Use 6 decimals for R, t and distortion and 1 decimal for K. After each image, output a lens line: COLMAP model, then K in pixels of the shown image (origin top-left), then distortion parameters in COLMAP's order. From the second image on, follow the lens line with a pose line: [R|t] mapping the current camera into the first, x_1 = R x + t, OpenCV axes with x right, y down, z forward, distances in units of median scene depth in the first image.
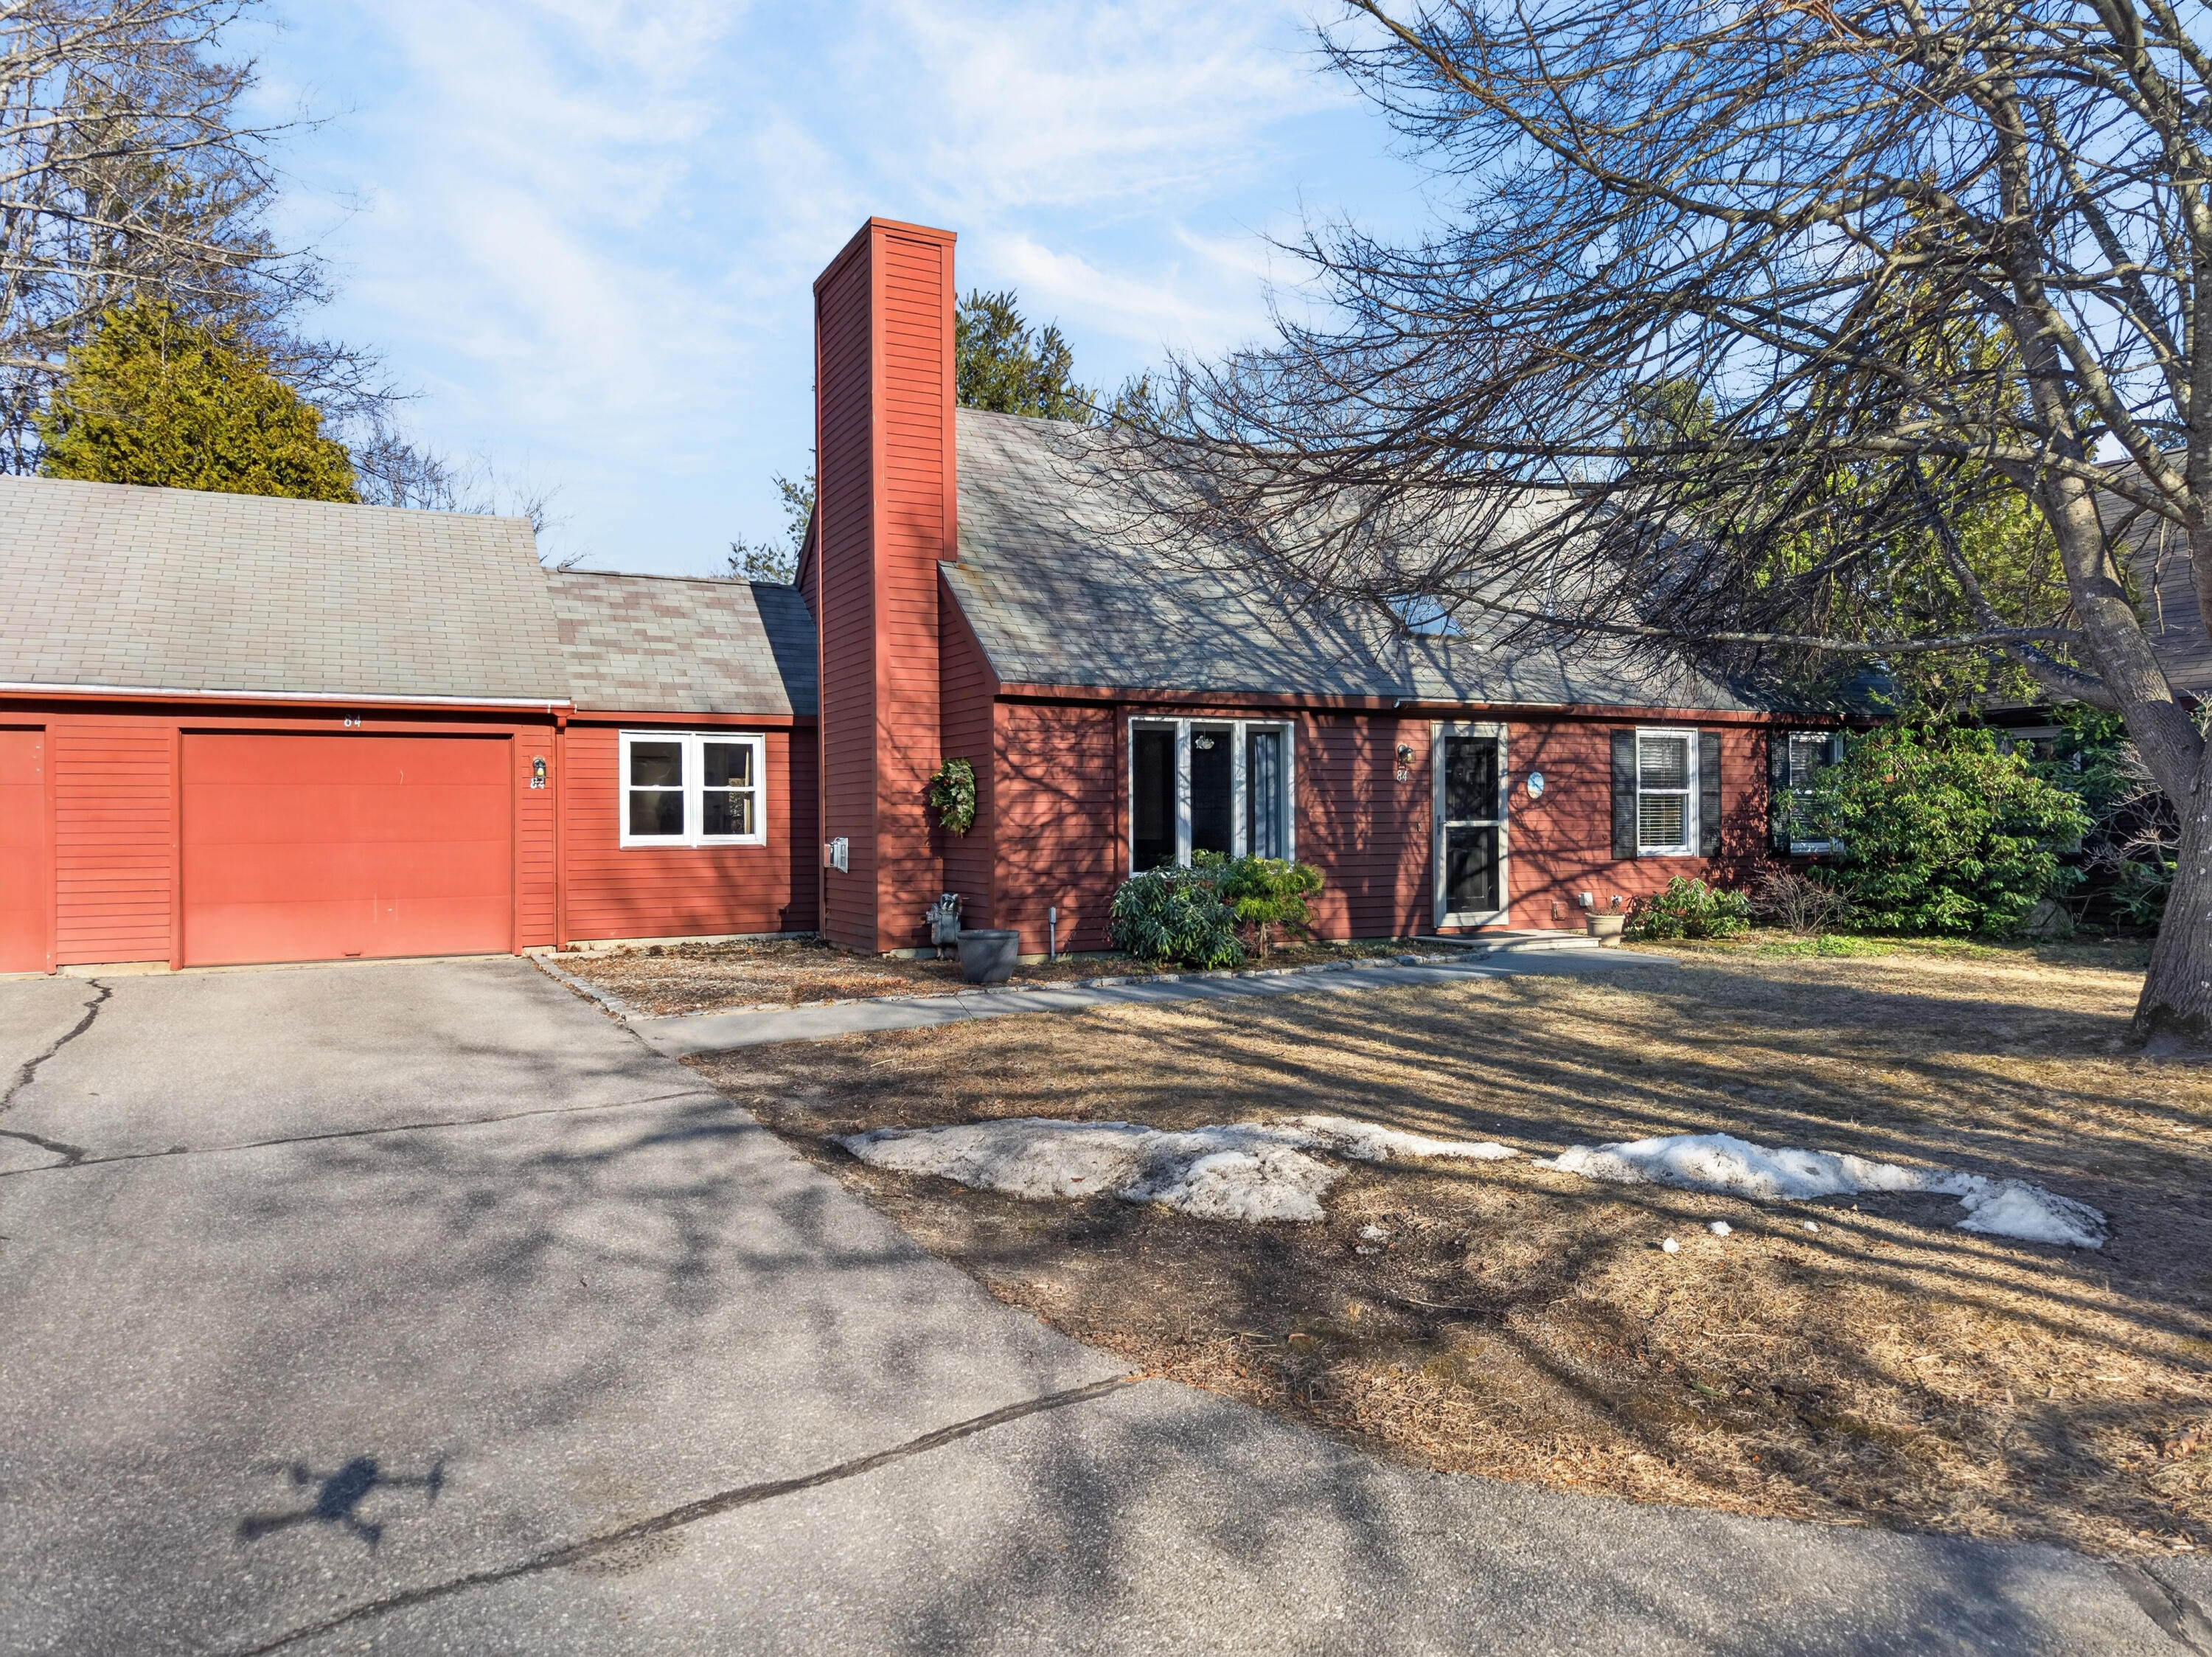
lens RADIAL K [[1439.6, 0, 1106.0], [0, 1439.6, 828.5], [0, 0, 1]] dist [0.027705, 0.000367]
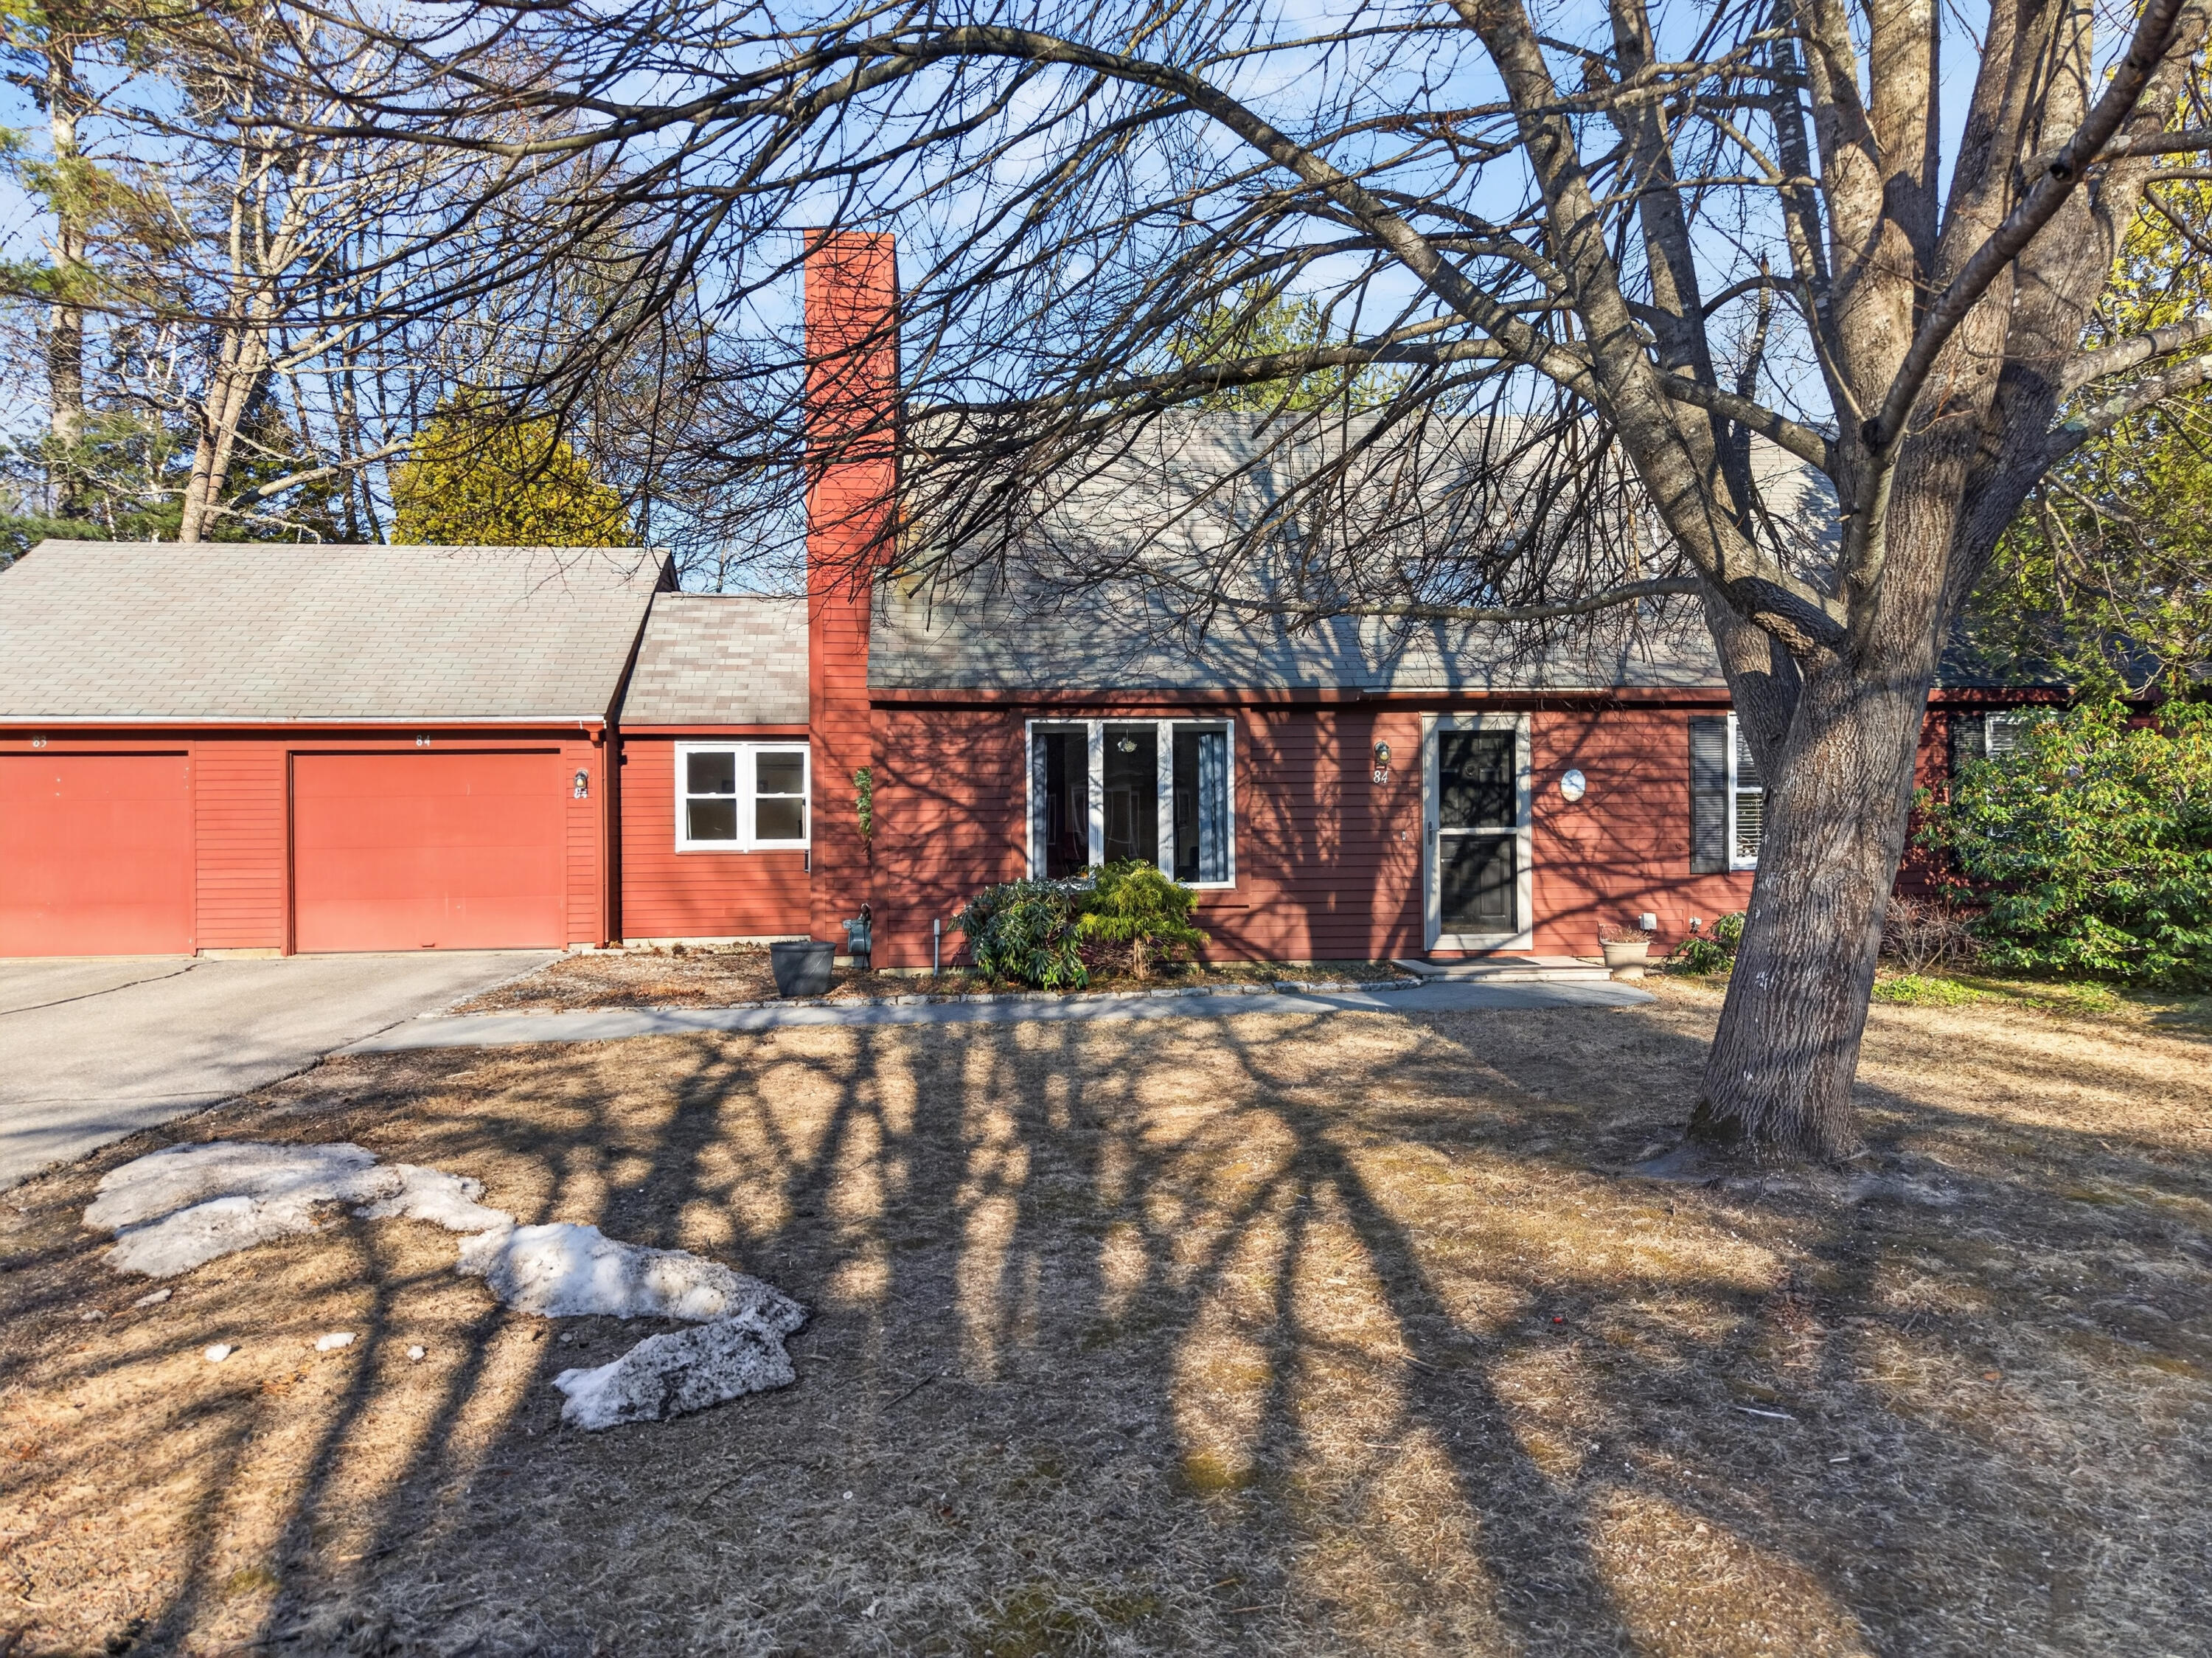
lens RADIAL K [[1428.5, 0, 1106.0], [0, 1428.5, 829.0], [0, 0, 1]] dist [0.038760, -0.048993]
pose [[0.934452, 0.000734, -0.356088, 0.358711], [0.000265, 0.999996, 0.002755, -0.006937], [0.356089, -0.002669, 0.934448, 0.123259]]
